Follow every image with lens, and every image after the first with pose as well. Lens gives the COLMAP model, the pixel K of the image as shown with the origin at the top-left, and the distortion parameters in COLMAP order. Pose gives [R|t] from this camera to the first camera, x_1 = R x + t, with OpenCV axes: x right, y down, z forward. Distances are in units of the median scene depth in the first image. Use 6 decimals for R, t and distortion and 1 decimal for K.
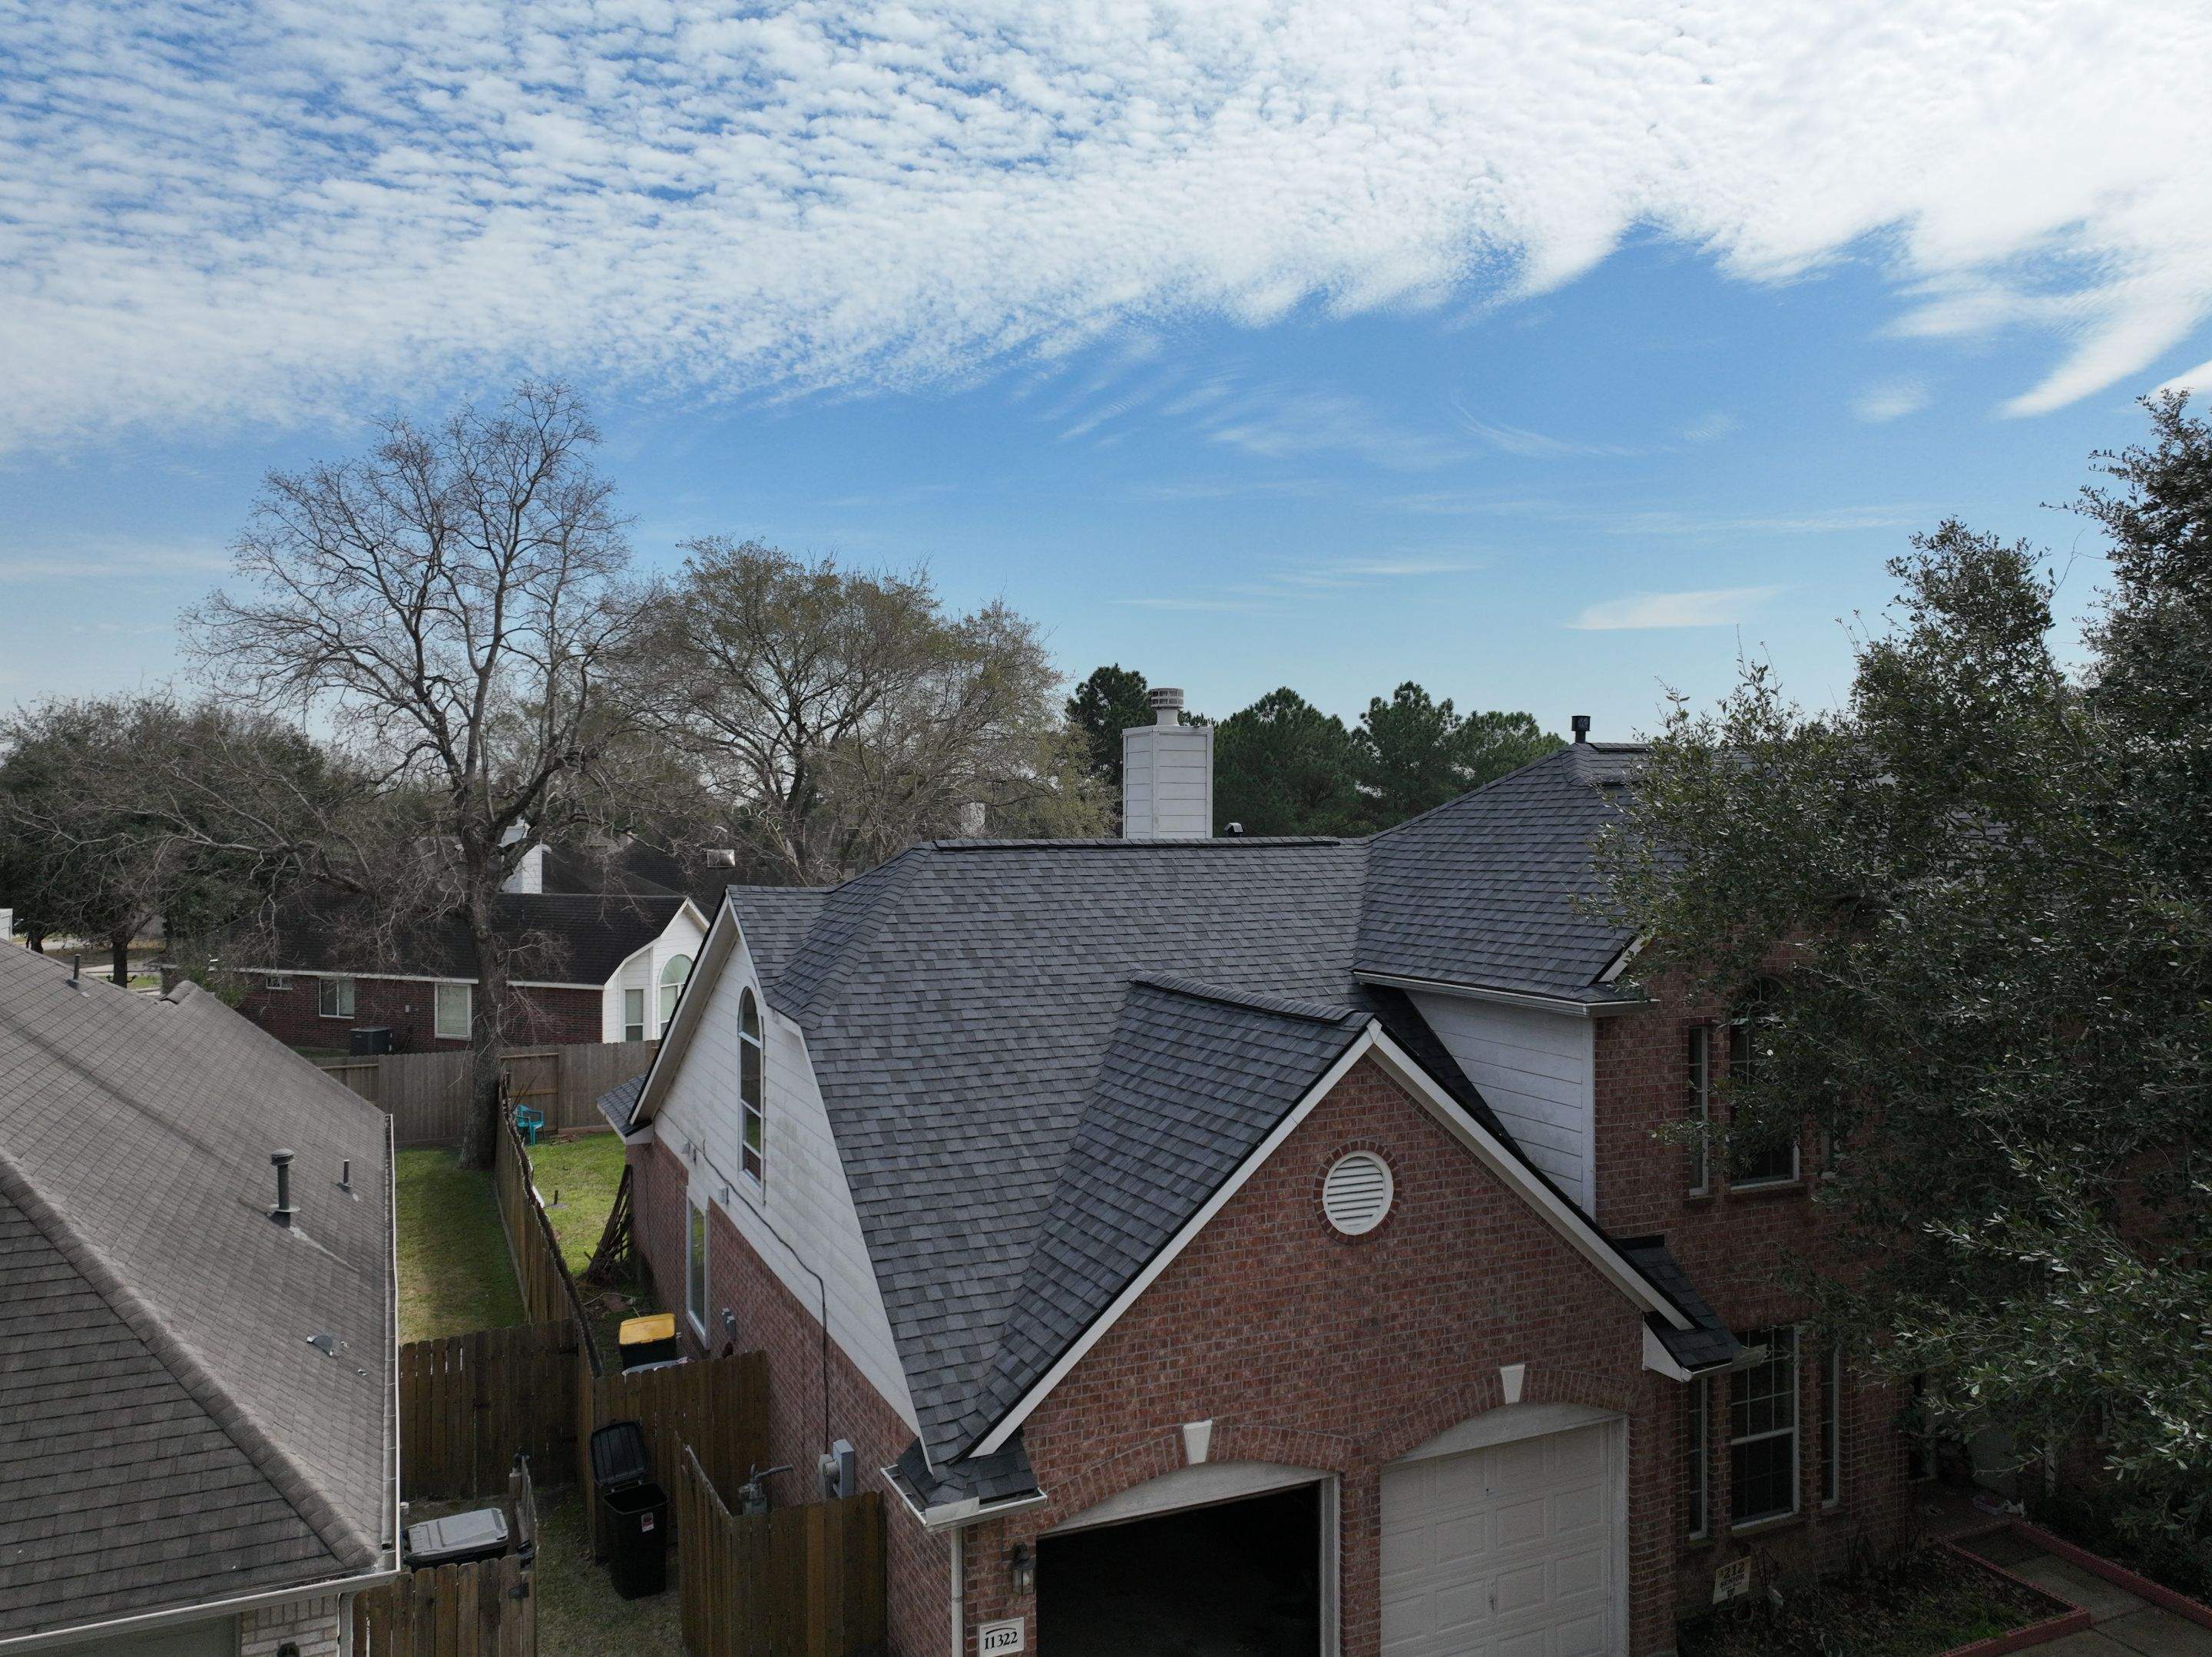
lens RADIAL K [[1592.6, 0, 1126.3], [0, 1592.6, 836.7], [0, 0, 1]] dist [0.003250, -0.005680]
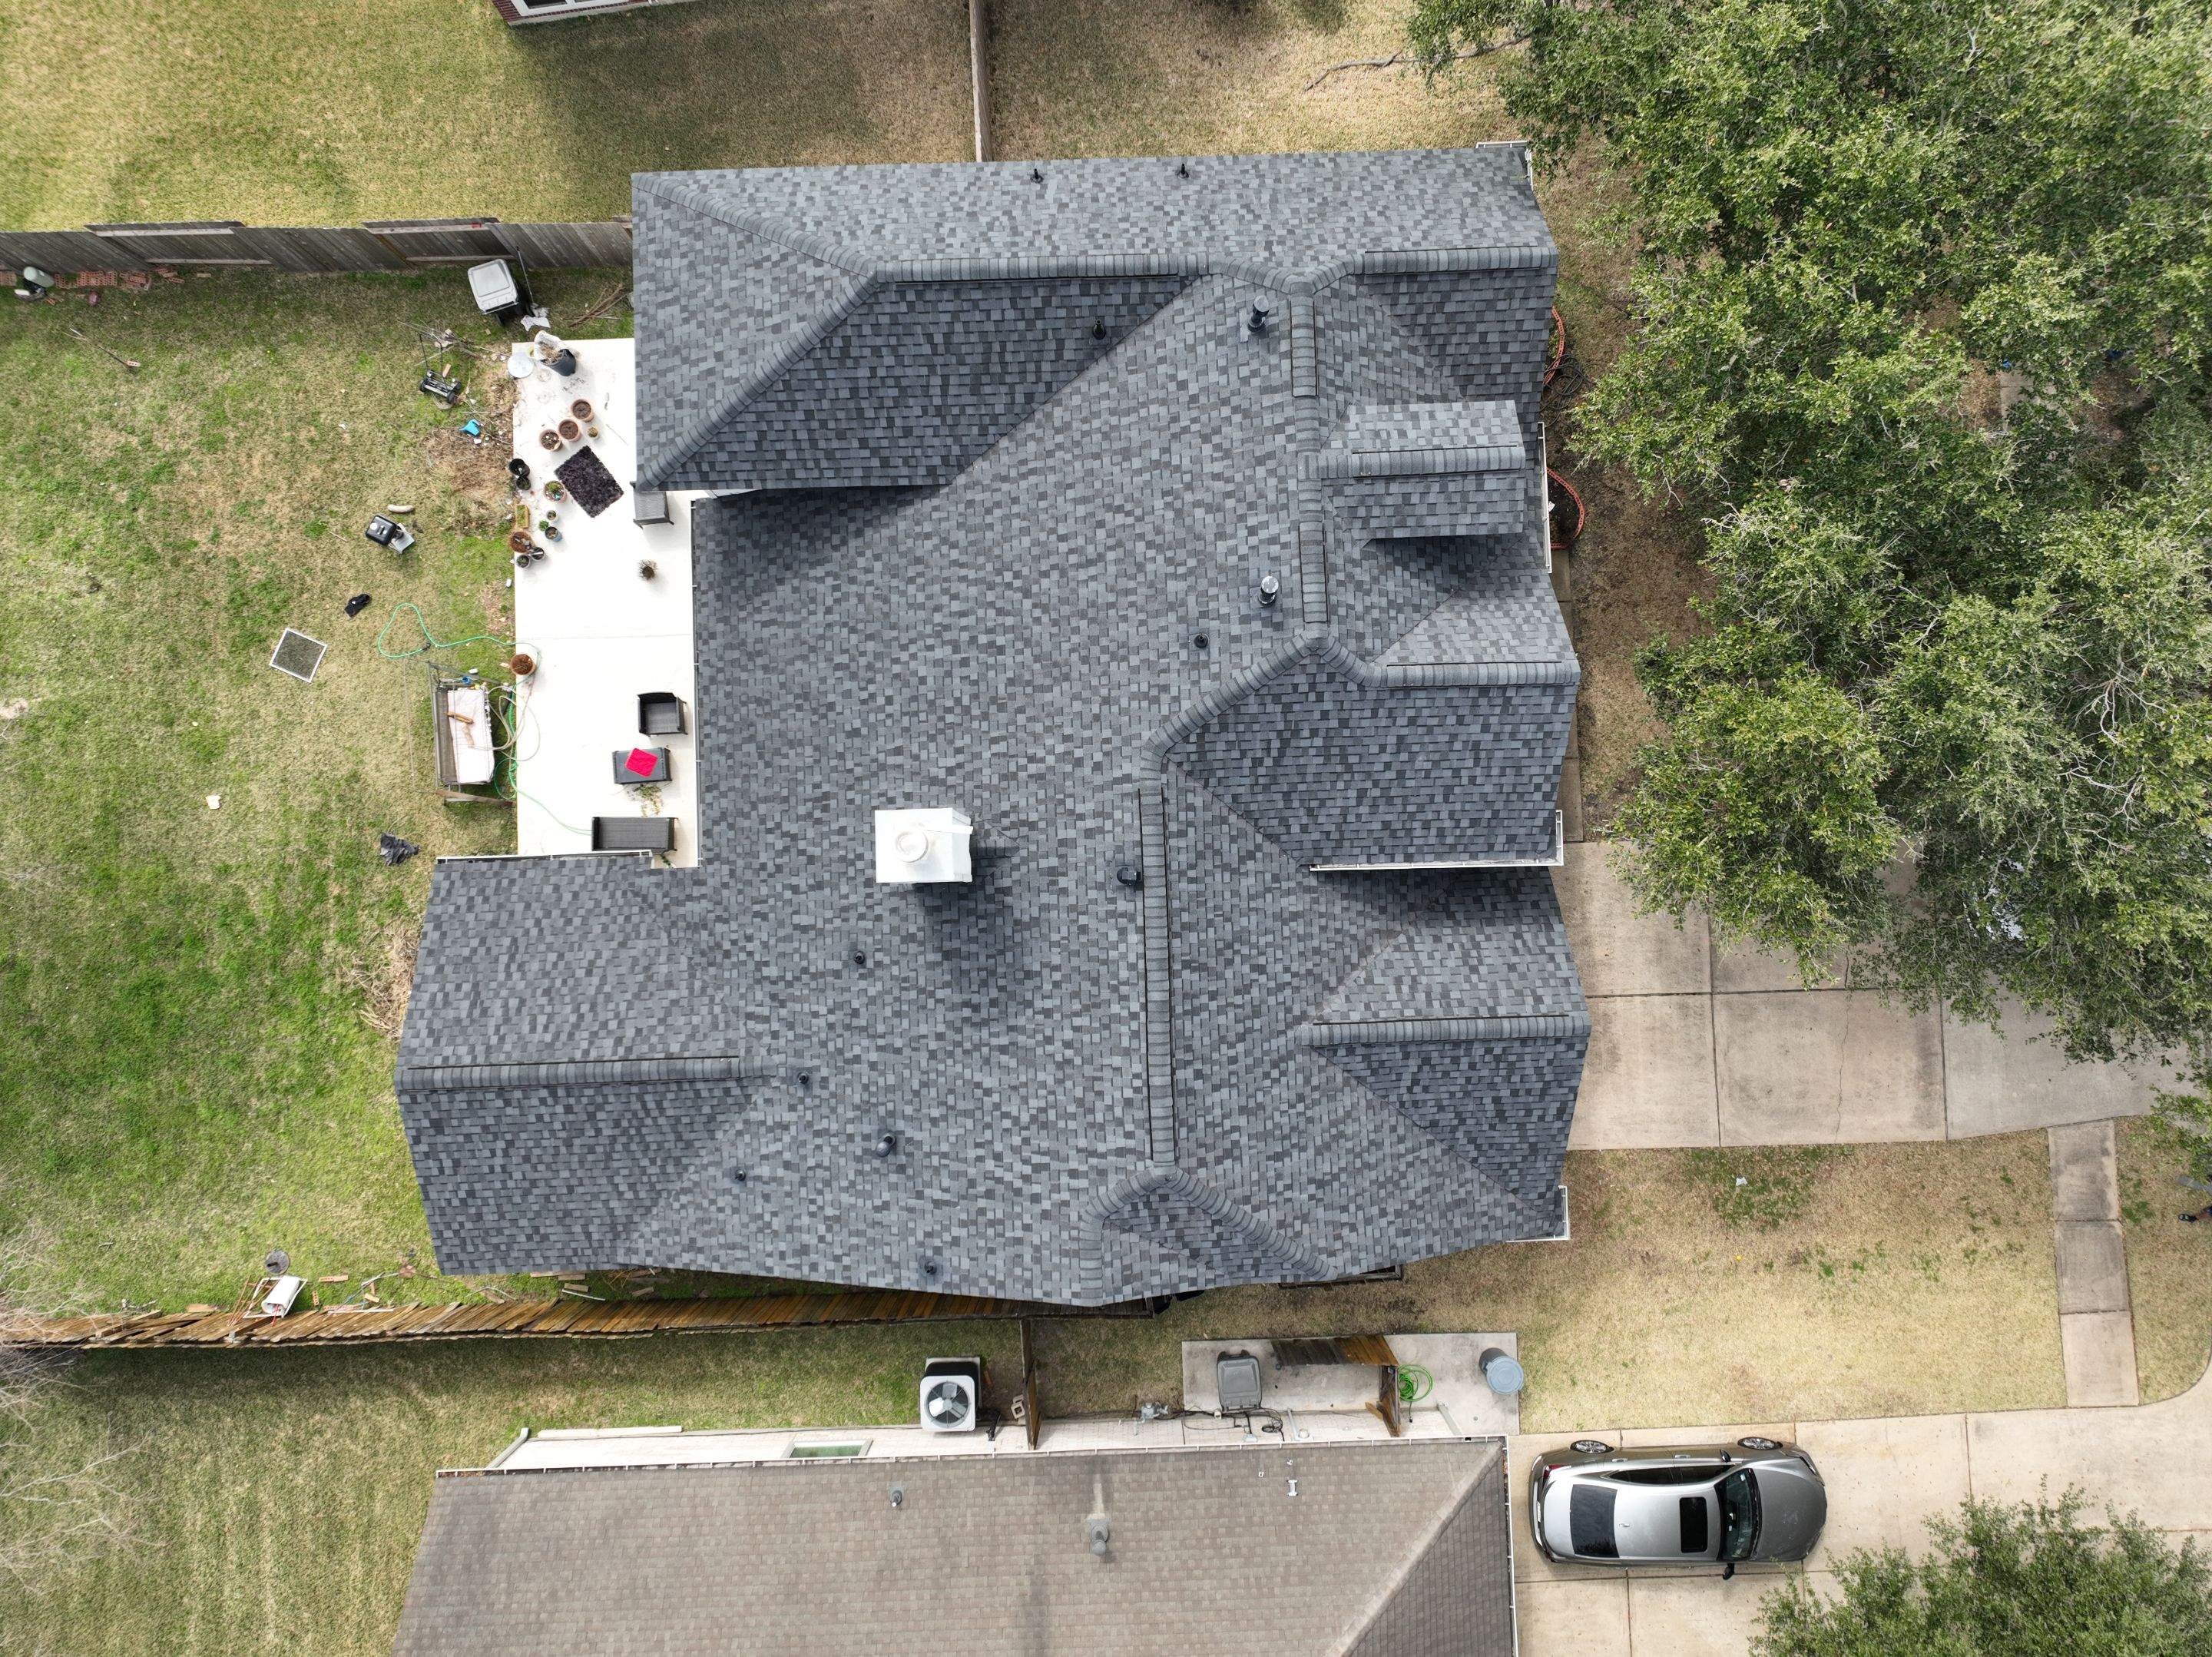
lens RADIAL K [[1592.6, 0, 1128.5], [0, 1592.6, 821.7], [0, 0, 1]] dist [0.003250, -0.005680]
pose [[0.389741, -0.919937, 0.042634, 0.072647], [0.007214, 0.049343, 0.998756, -1.518481], [-0.920896, -0.388948, 0.025868, 1.324773]]
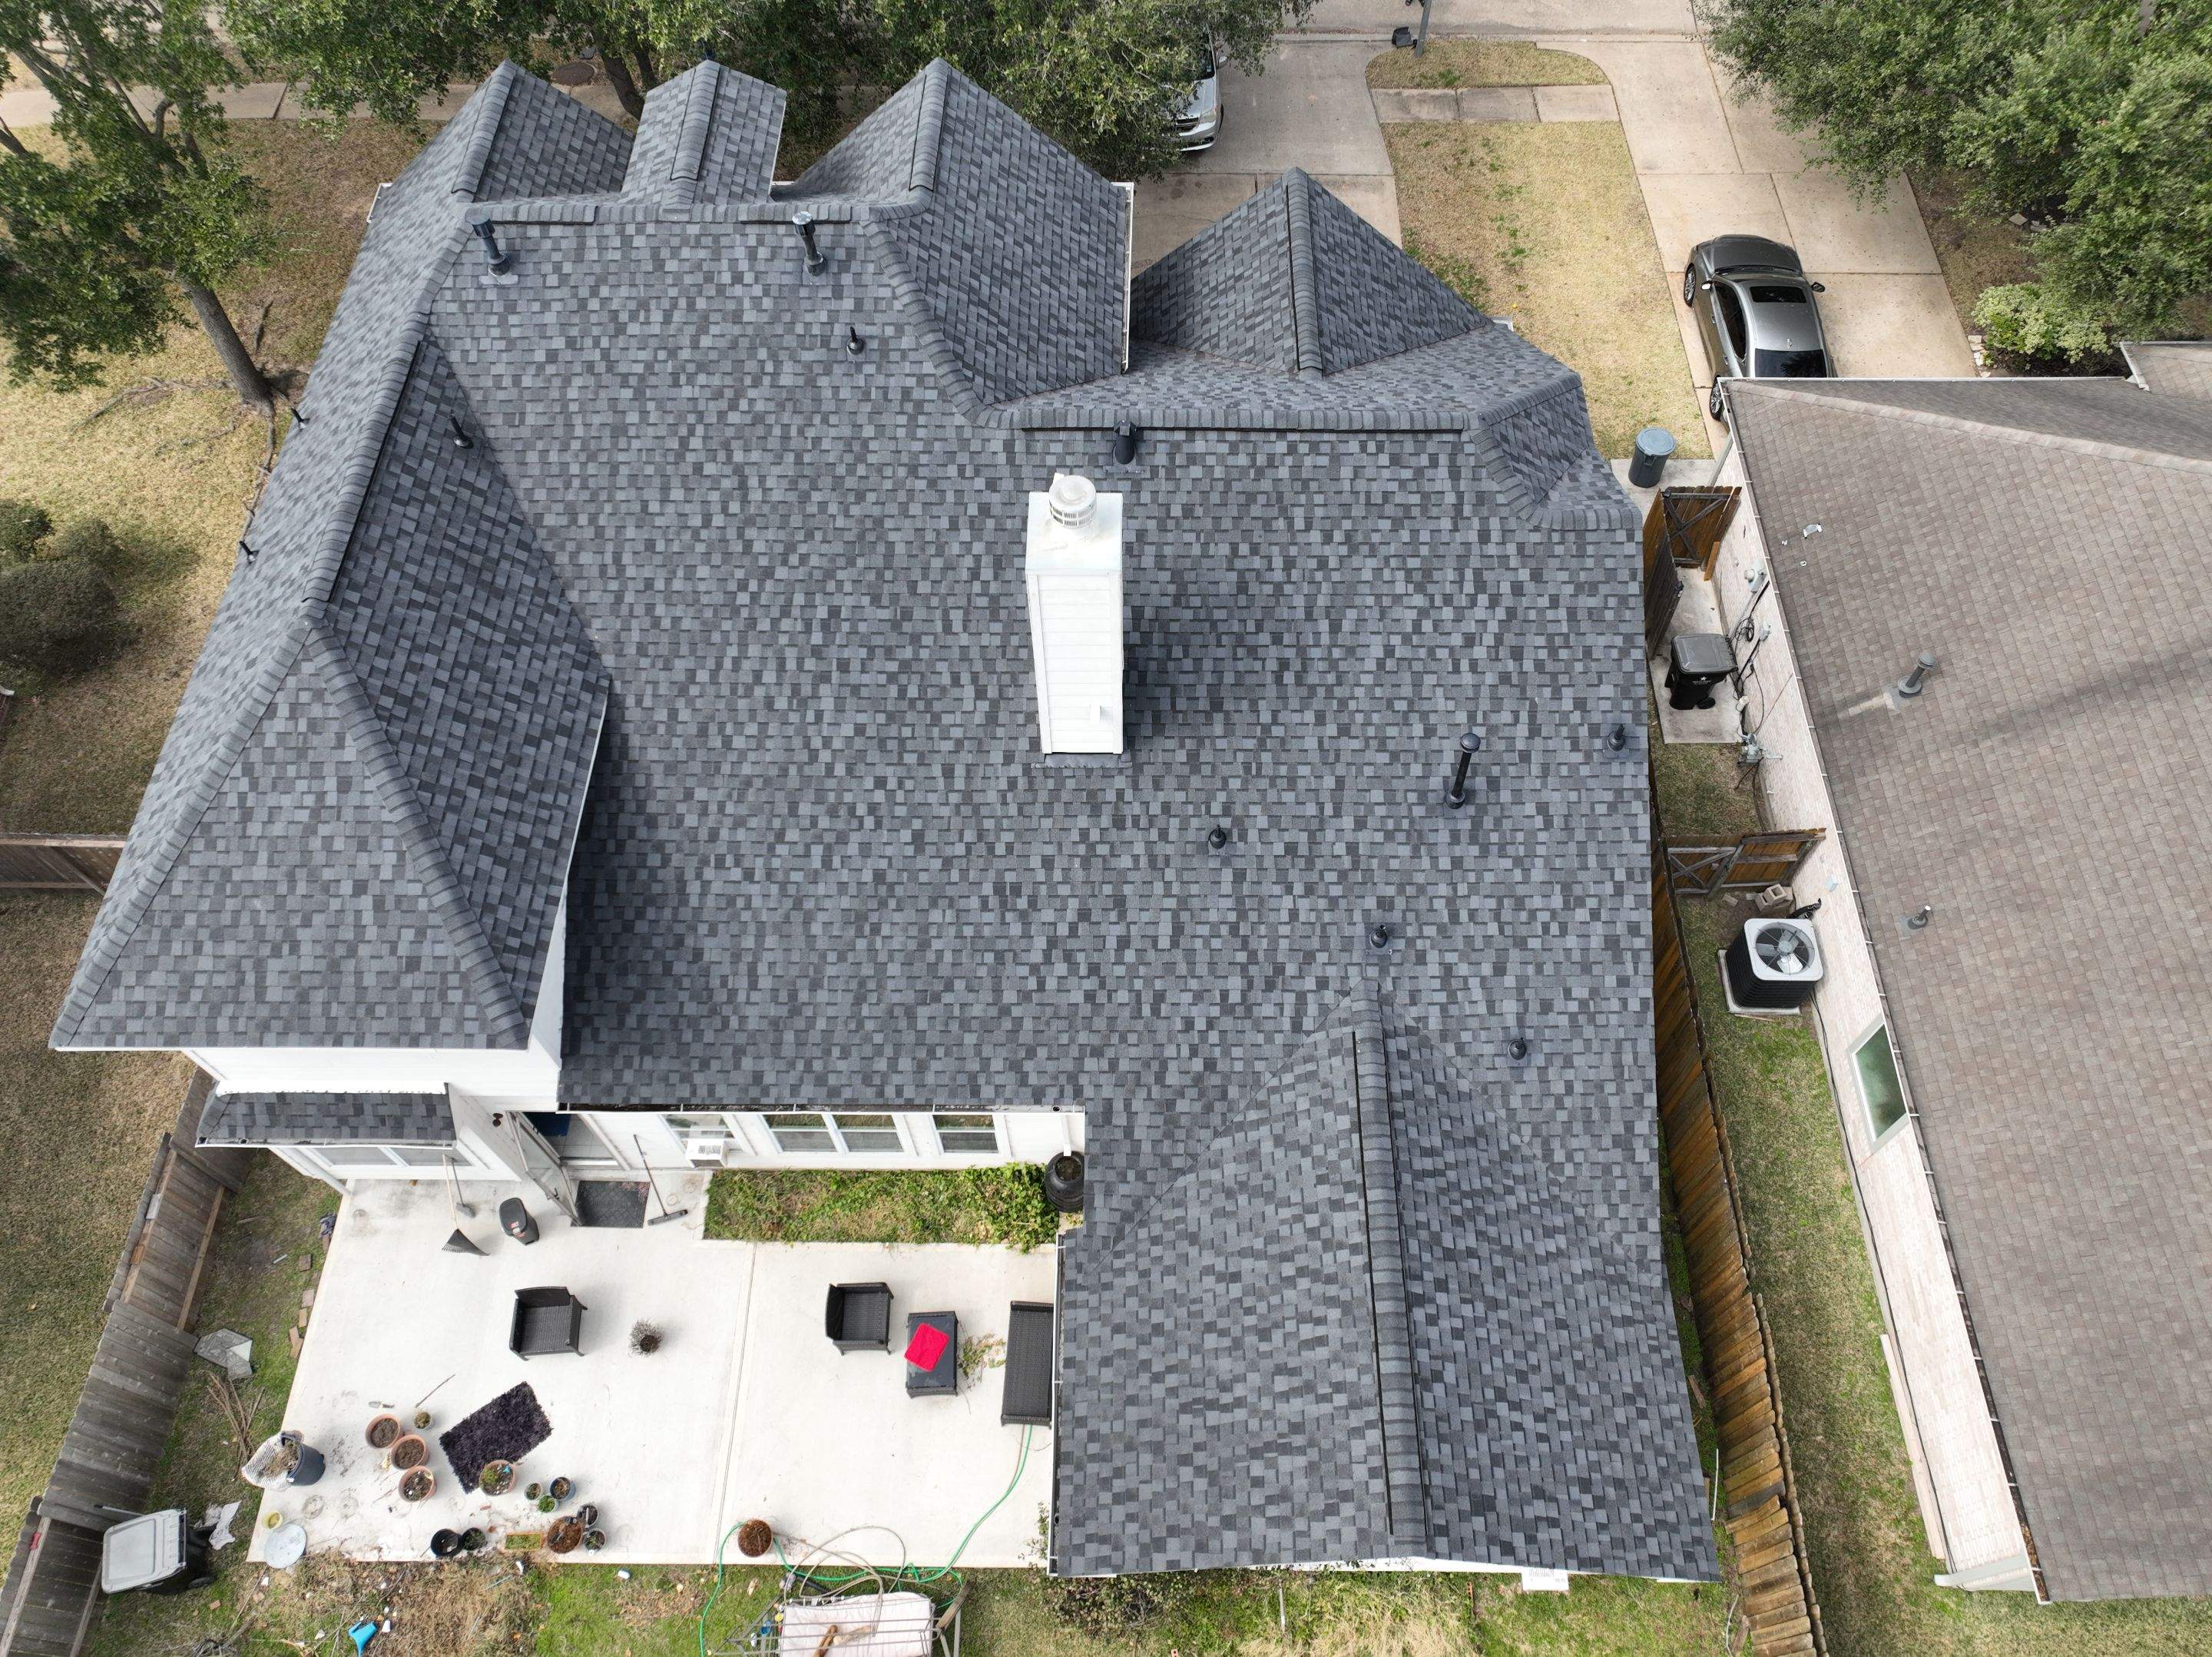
lens RADIAL K [[1592.6, 0, 1130.3], [0, 1592.6, 820.1], [0, 0, 1]] dist [0.003250, -0.005680]
pose [[-0.904320, -0.362017, 0.226160, -0.311983], [0.009152, 0.513265, 0.858181, -0.933373], [-0.426757, 0.778141, -0.460843, 2.165969]]
